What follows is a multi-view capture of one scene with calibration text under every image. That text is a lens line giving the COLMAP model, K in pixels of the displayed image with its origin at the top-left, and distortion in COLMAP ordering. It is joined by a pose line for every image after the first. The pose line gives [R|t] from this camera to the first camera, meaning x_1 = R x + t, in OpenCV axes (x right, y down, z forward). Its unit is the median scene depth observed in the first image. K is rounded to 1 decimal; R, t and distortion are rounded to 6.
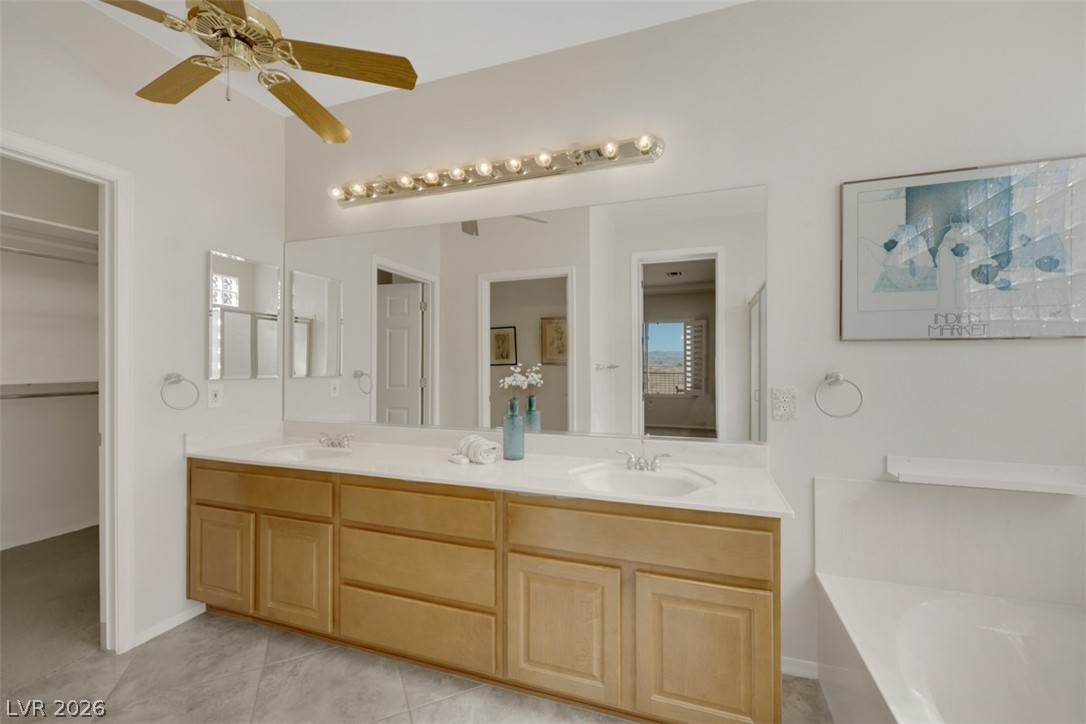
lens RADIAL K [[445.6, 0, 539.3], [0, 445.6, 360.9], [0, 0, 1]] dist [0.000083, 0.000211]
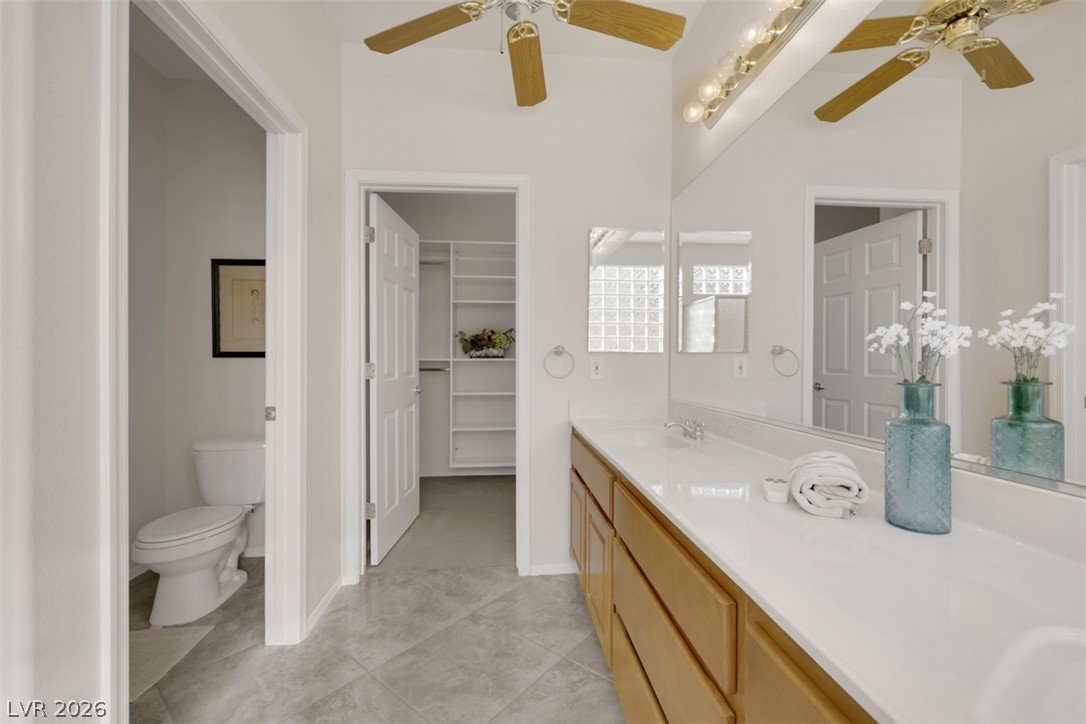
lens RADIAL K [[445.6, 0, 539.3], [0, 445.6, 360.9], [0, 0, 1]] dist [0.000083, 0.000211]
pose [[0.422546, 0.003260, -0.906336, 0.154132], [0.010807, 0.999904, 0.008635, 0.054364], [0.906277, -0.013443, 0.422470, 0.468653]]
